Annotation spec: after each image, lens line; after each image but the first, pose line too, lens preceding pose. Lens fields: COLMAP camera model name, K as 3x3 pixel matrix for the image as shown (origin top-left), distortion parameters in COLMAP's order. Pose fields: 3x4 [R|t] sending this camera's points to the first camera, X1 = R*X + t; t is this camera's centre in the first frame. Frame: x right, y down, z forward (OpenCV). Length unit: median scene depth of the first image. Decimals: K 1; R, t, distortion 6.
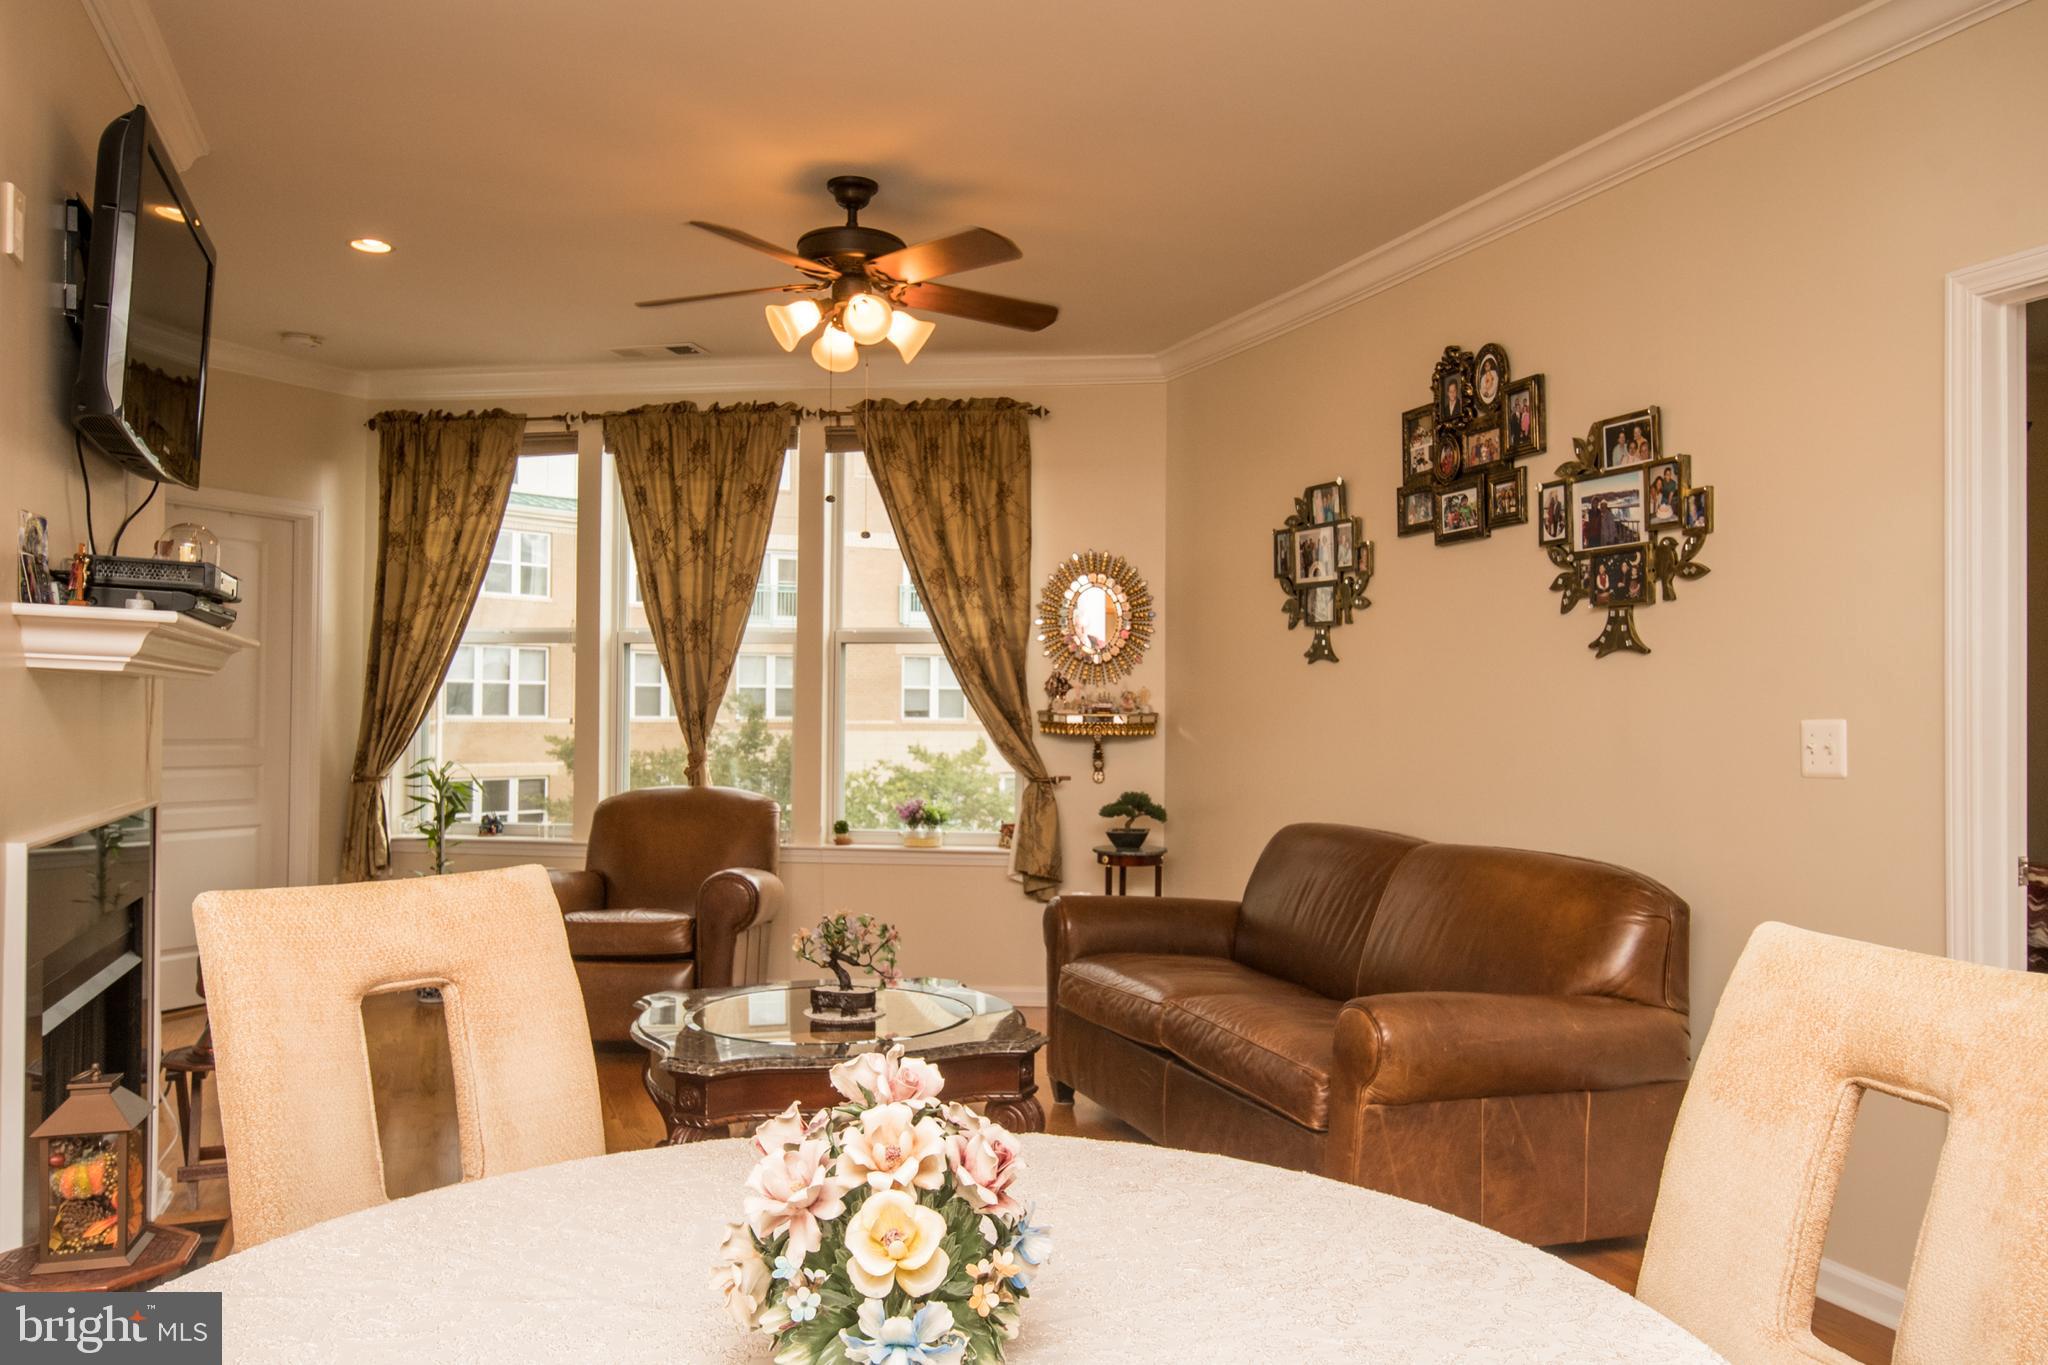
lens RADIAL K [[1520.6, 0, 1008.3], [0, 1520.6, 677.6], [0, 0, 1]] dist [0.027526, 0.009339]
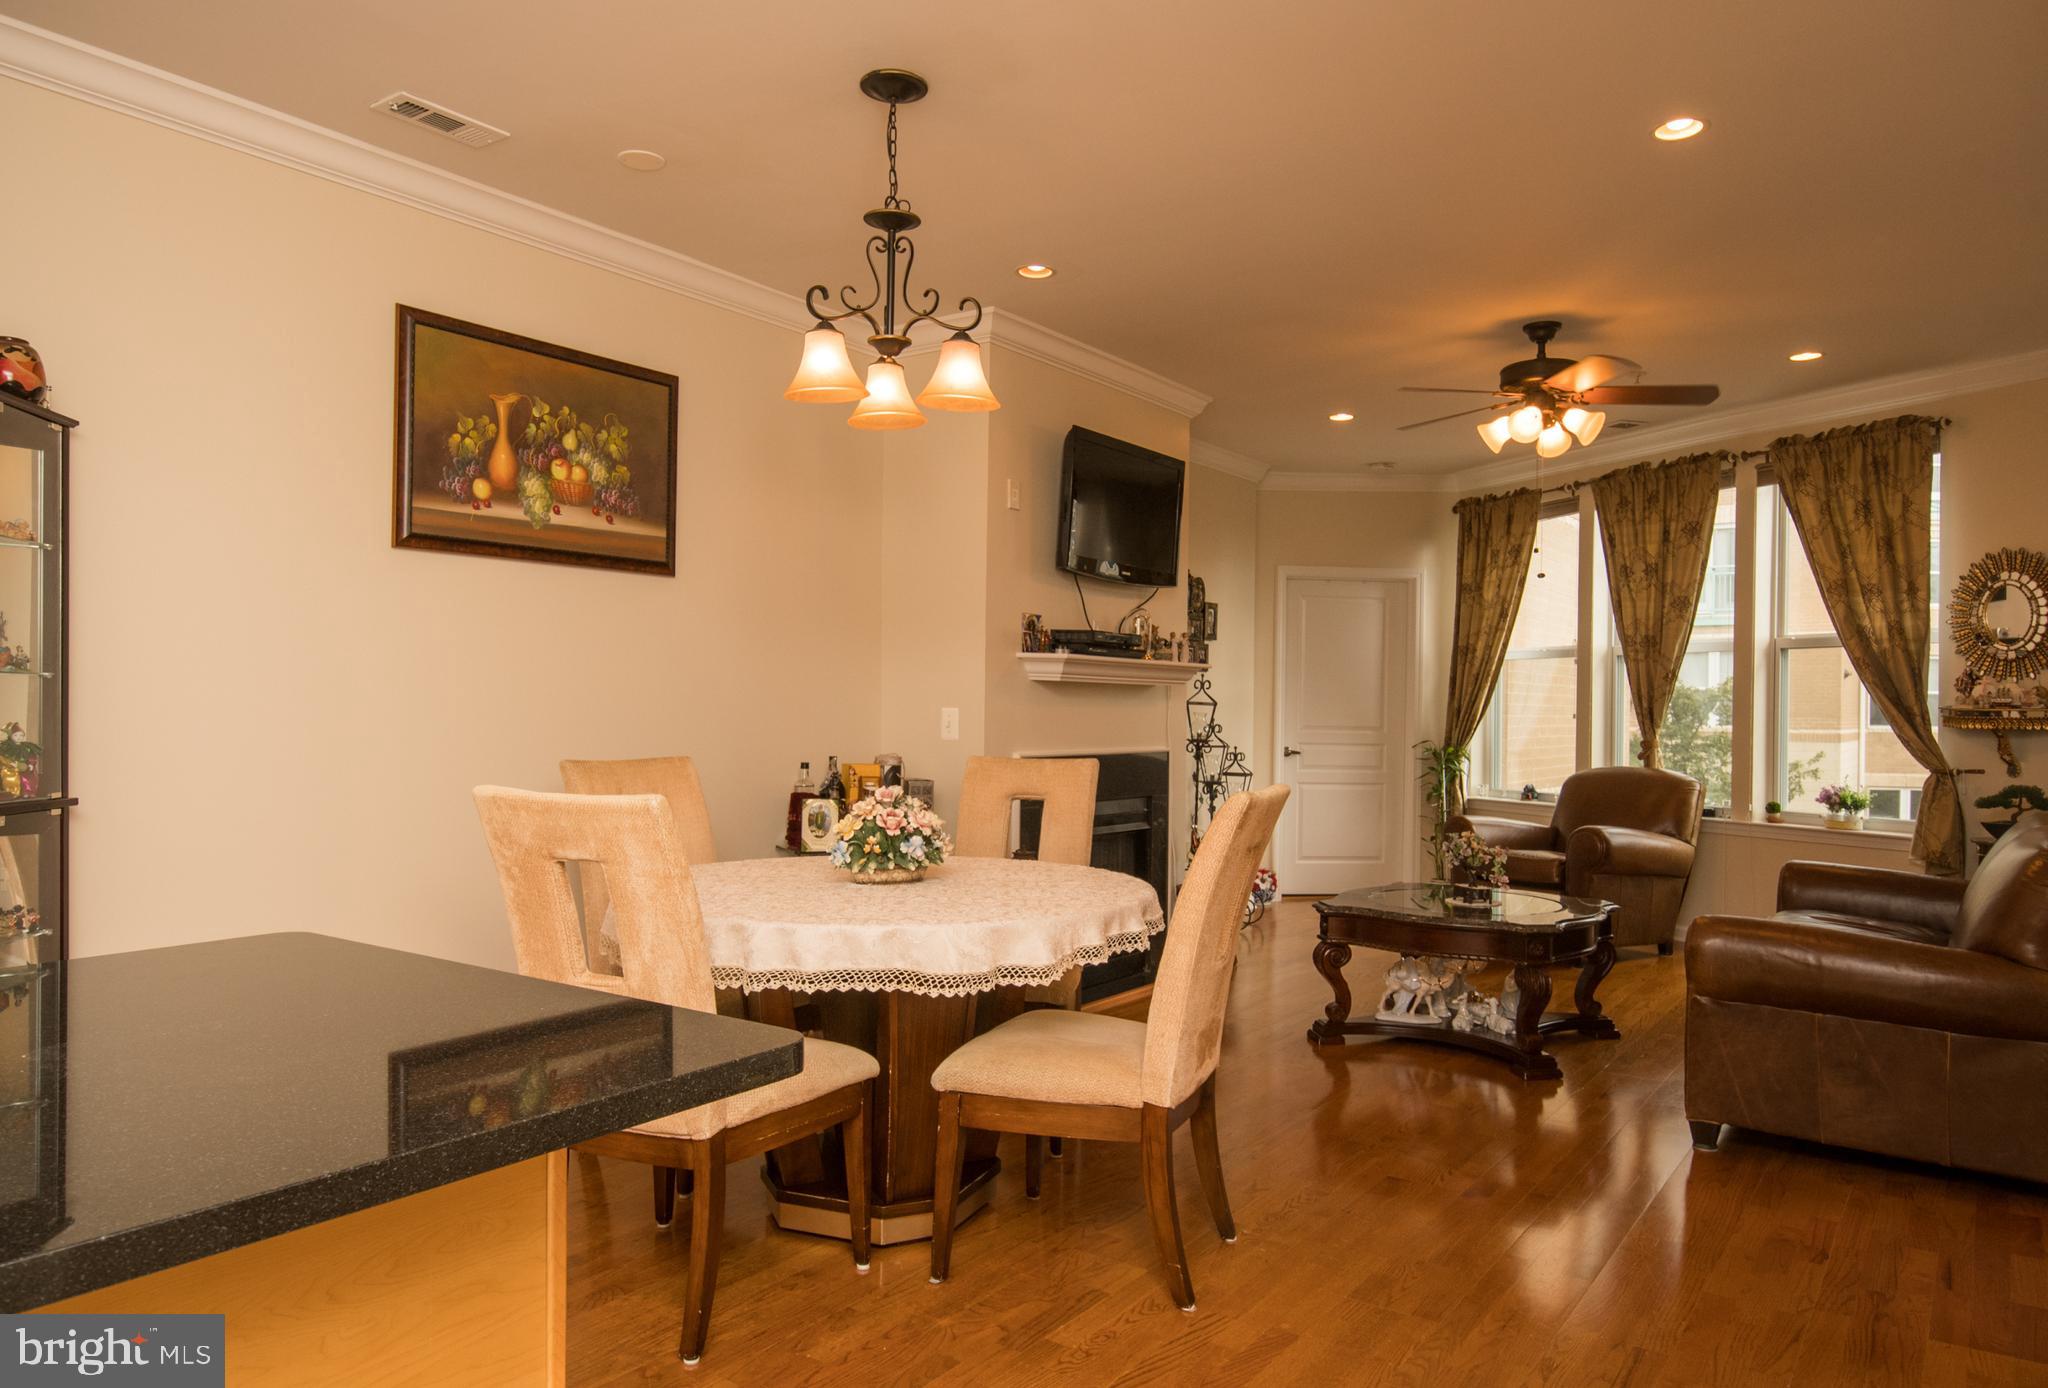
lens RADIAL K [[1385.8, 0, 1028.0], [0, 1385.8, 708.7], [0, 0, 1]] dist [0.022816, -0.017304]
pose [[0.560675, -0.003095, -0.828030, 0.459036], [0.011778, 0.999922, 0.004238, 0.011831], [0.827952, -0.012129, 0.560667, -0.069032]]
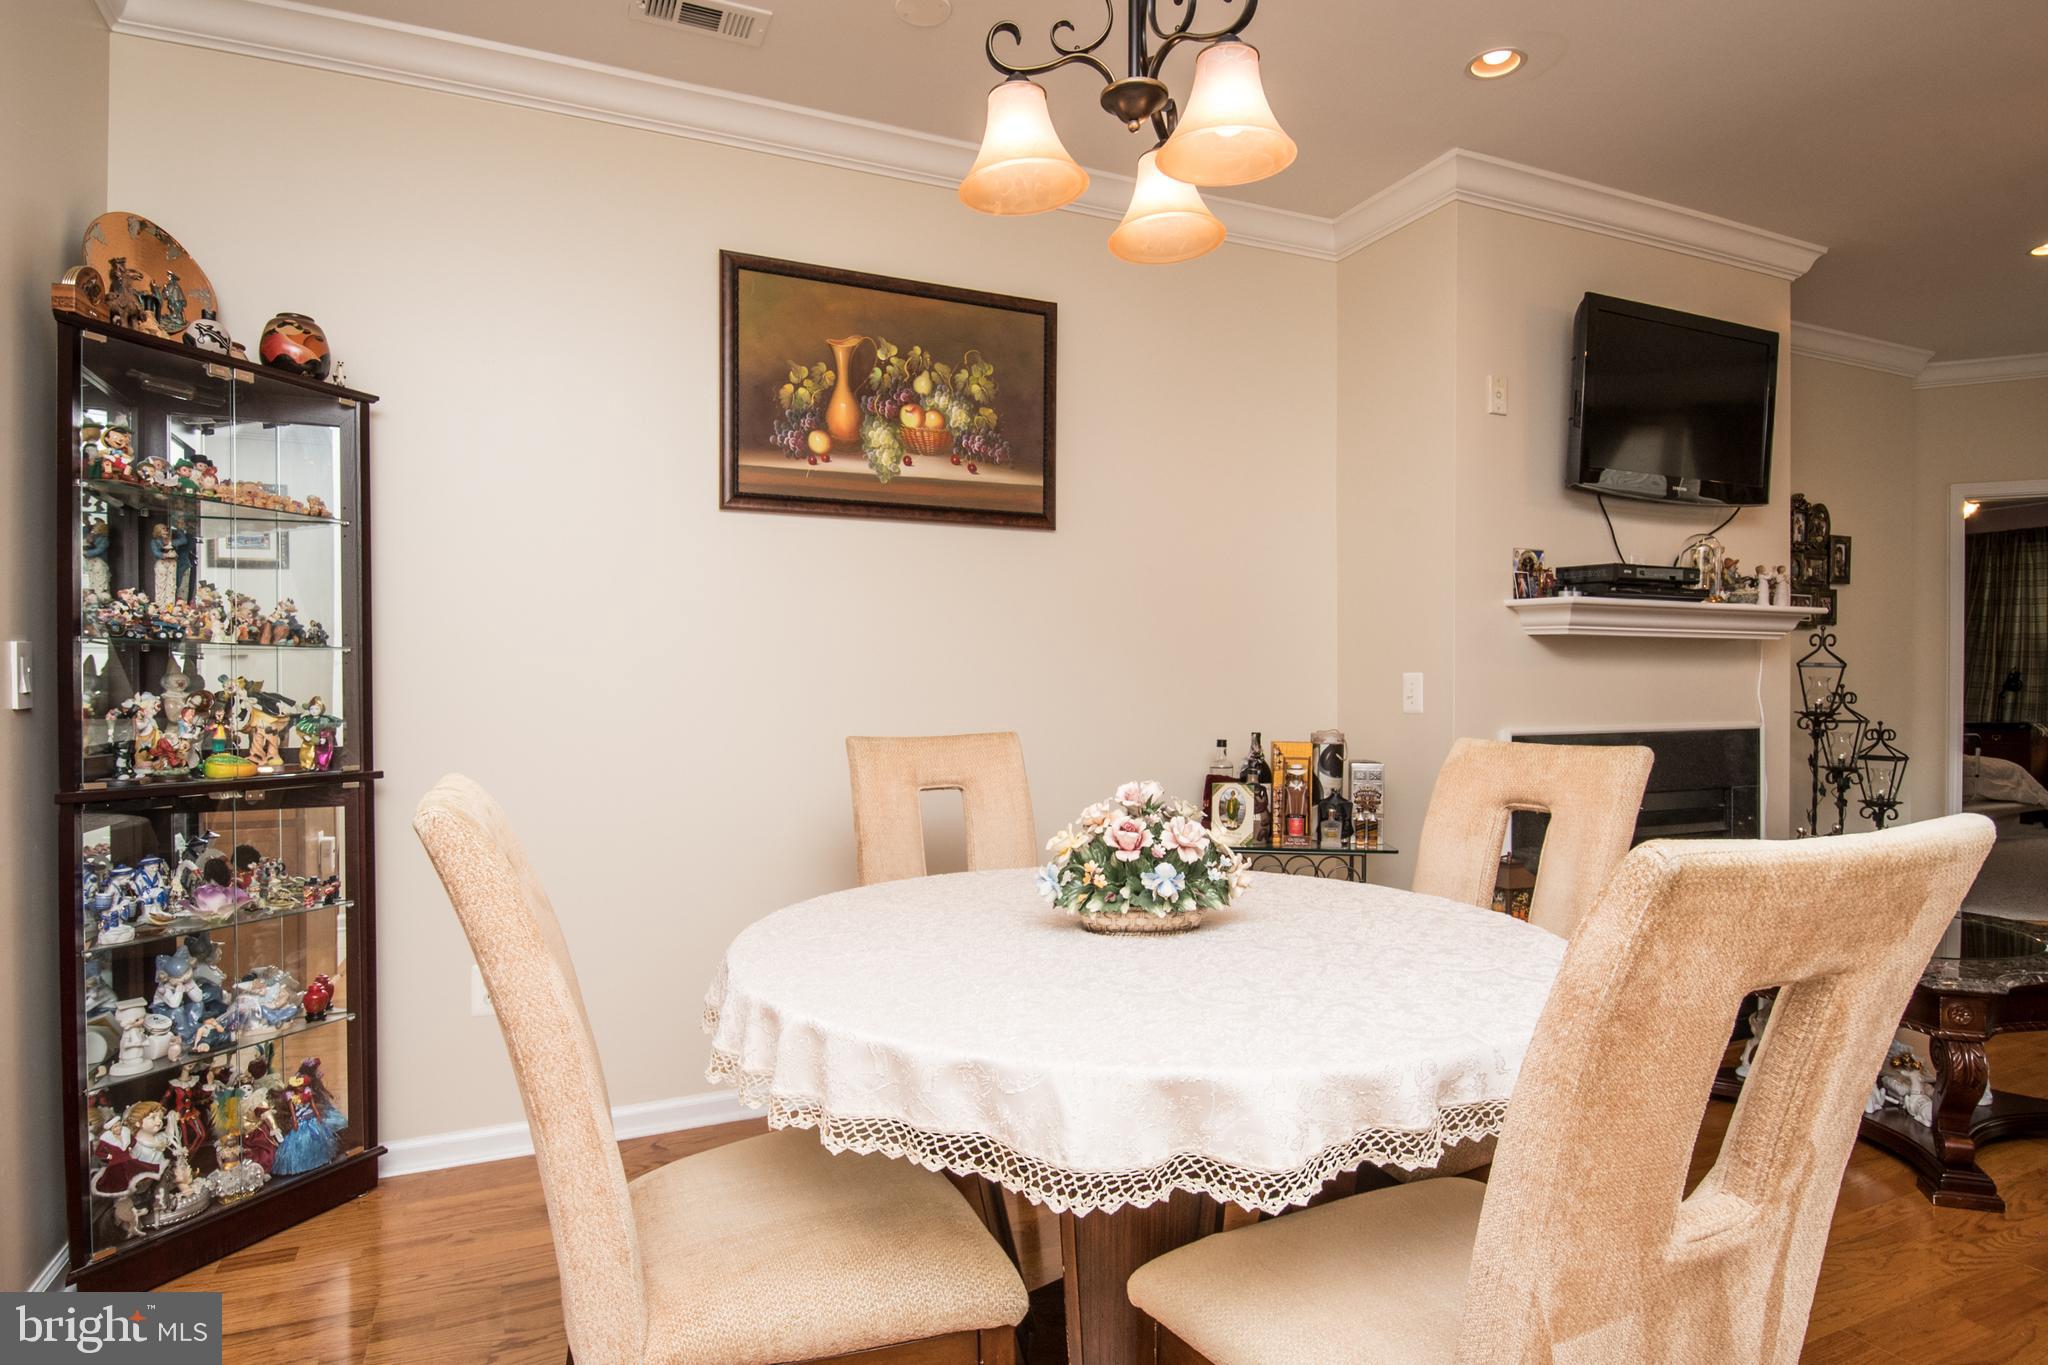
lens RADIAL K [[1110.0, 0, 1015.0], [0, 1110.0, 698.3], [0, 0, 1]] dist [0.034668, -0.033588]
pose [[0.065933, -0.000349, -0.997824, 0.263279], [0.025357, 0.999678, 0.001326, 0.021097], [0.997502, -0.025389, 0.065921, 0.136309]]
